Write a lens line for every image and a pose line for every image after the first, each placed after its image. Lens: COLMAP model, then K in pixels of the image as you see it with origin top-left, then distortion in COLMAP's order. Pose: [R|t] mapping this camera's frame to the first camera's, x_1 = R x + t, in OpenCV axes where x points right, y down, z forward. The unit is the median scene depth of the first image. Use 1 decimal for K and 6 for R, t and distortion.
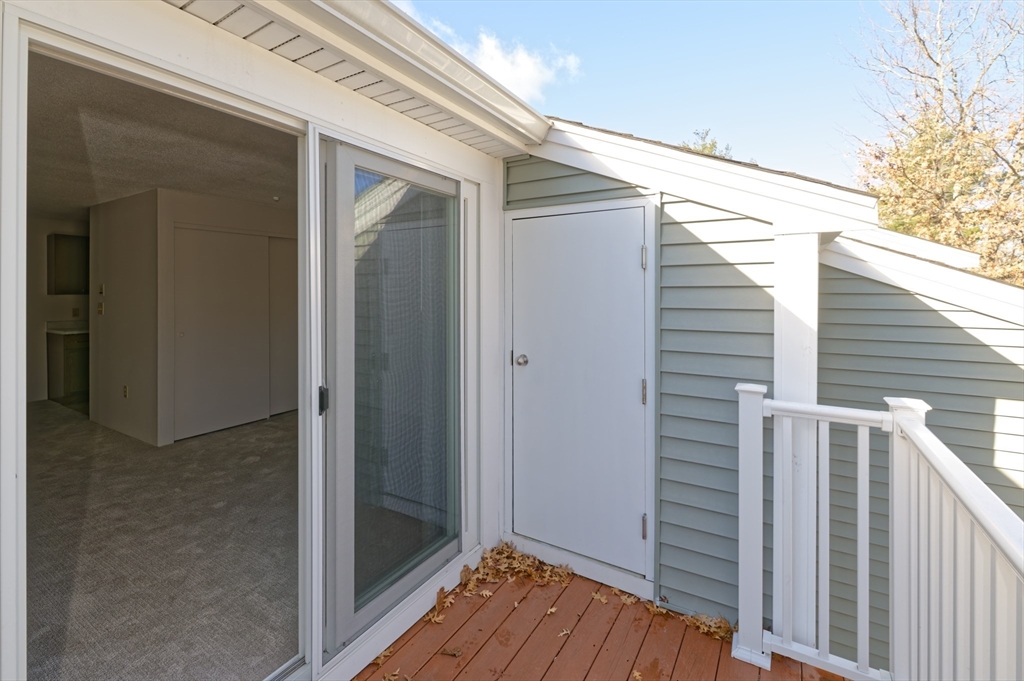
lens RADIAL K [[458.0, 0, 510.8], [0, 458.0, 291.8], [0, 0, 1]] dist [-0.000404, -0.000104]
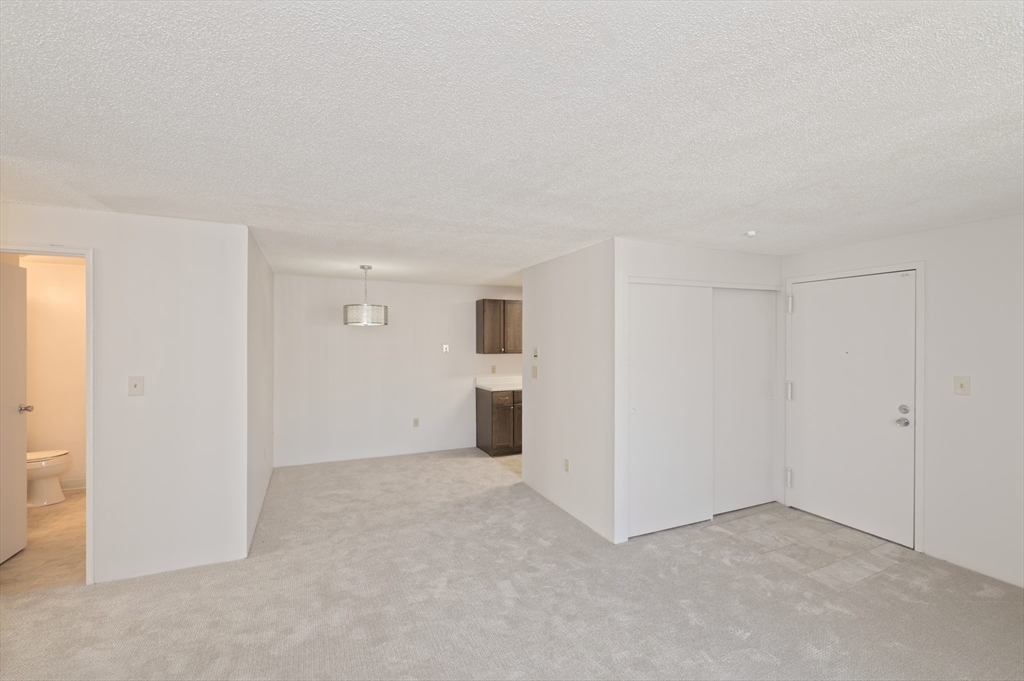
lens RADIAL K [[442.9, 0, 512.0], [0, 442.9, 340.5], [0, 0, 1]] dist [0.003599, -0.004230]
pose [[0.823030, -0.000899, -0.567997, -0.450585], [-0.000808, 0.999996, -0.002755, -0.032933], [0.567997, 0.002726, 0.823026, 0.213600]]
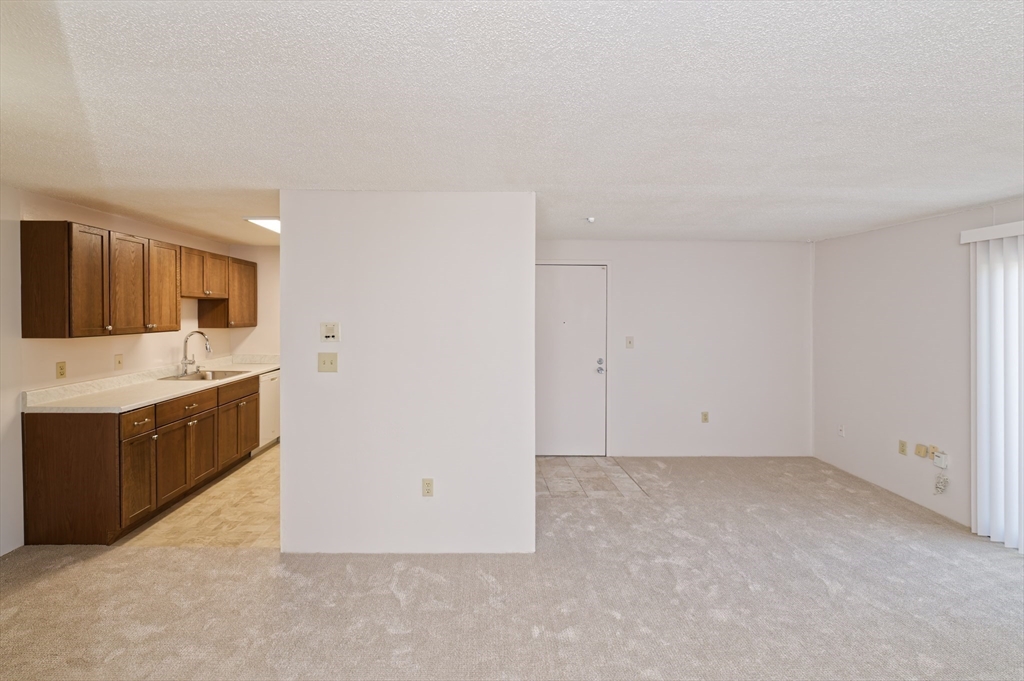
lens RADIAL K [[450.2, 0, 485.8], [0, 450.2, 311.8], [0, 0, 1]] dist [0.000320, -0.000750]
pose [[0.850607, 0.006417, 0.525762, -1.174650], [-0.004059, 0.999976, -0.005637, -0.032733], [-0.525786, 0.002661, 0.850613, 0.426591]]
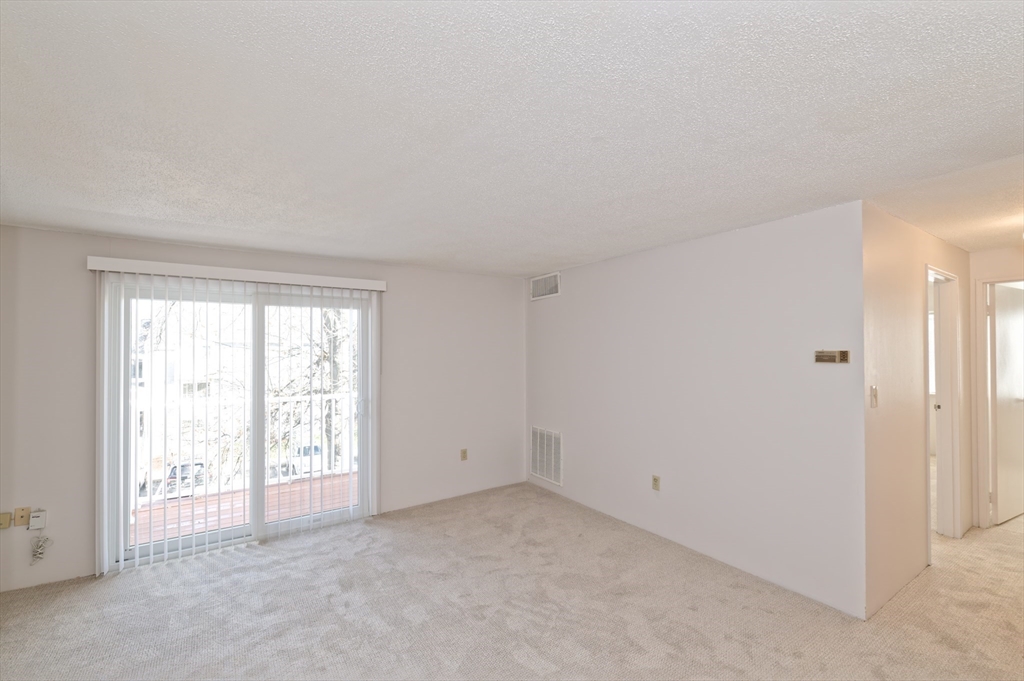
lens RADIAL K [[440.4, 0, 511.4], [0, 440.4, 345.7], [0, 0, 1]] dist [-0.000934, -0.000523]
pose [[-0.907812, 0.005189, 0.419345, -0.973454], [0.002341, 0.999971, -0.007307, -0.029601], [-0.419371, -0.005652, -0.907797, 0.999280]]
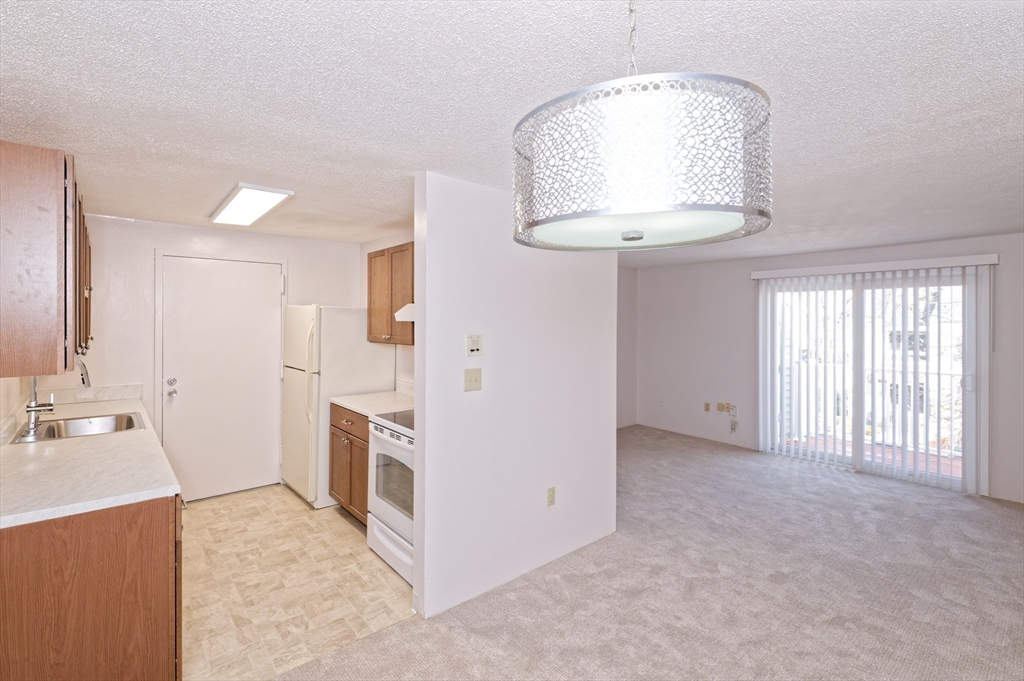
lens RADIAL K [[466.5, 0, 485.1], [0, 466.5, 321.2], [0, 0, 1]] dist [-0.000386, -0.001049]
pose [[0.346958, -0.001137, 0.937880, -1.586761], [-0.001538, 0.999997, 0.001782, -0.037468], [-0.937880, -0.002061, 0.346955, 0.902673]]
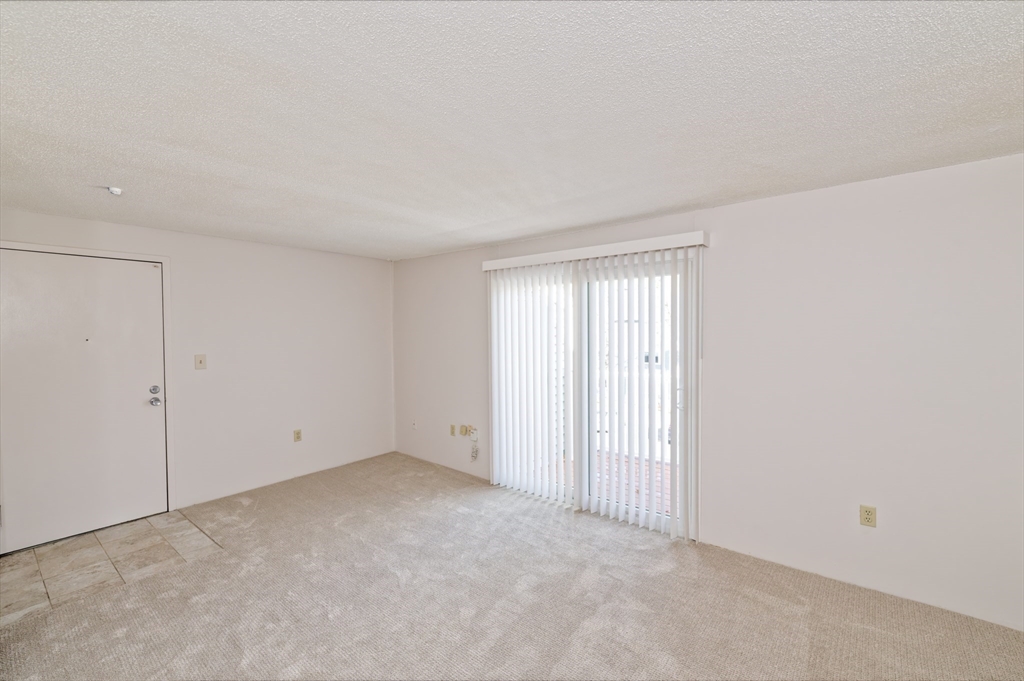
lens RADIAL K [[437.4, 0, 512.3], [0, 437.4, 337.5], [0, 0, 1]] dist [-0.003003, -0.000462]
pose [[0.141736, -0.024295, 0.989606, -1.054595], [0.010604, 0.999679, 0.023024, -0.027059], [-0.989848, 0.007230, 0.141948, 0.447739]]
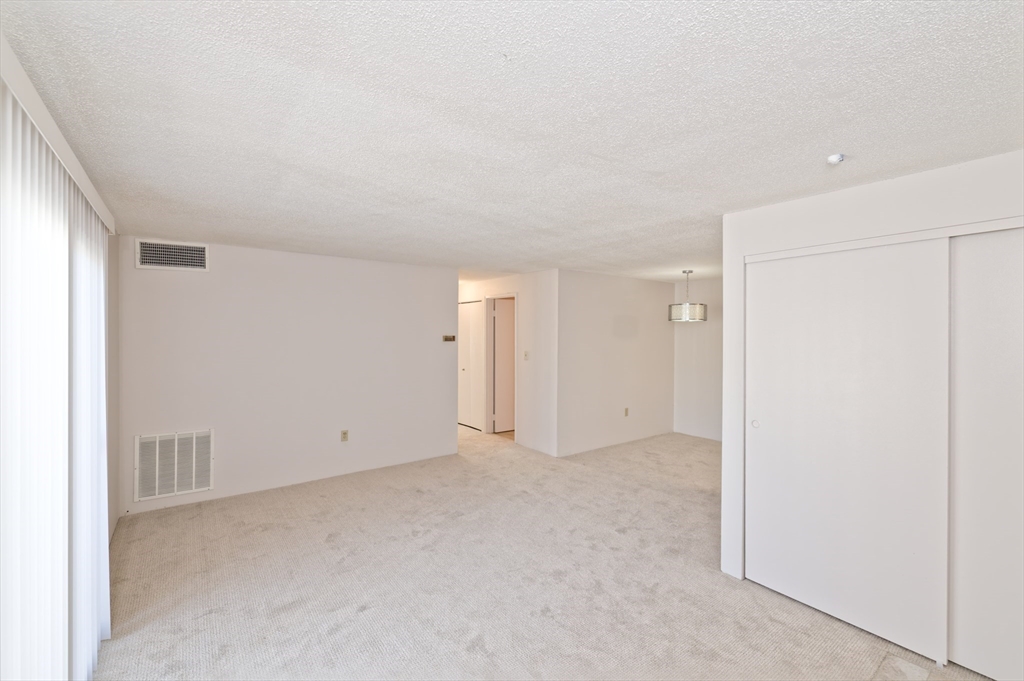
lens RADIAL K [[437.4, 0, 512.3], [0, 437.4, 337.5], [0, 0, 1]] dist [-0.003003, -0.000462]
pose [[-0.375055, 0.007856, -0.926969, -0.006385], [-0.007225, 0.999909, 0.011397, -0.036787], [0.926975, 0.010972, -0.374964, 0.922292]]
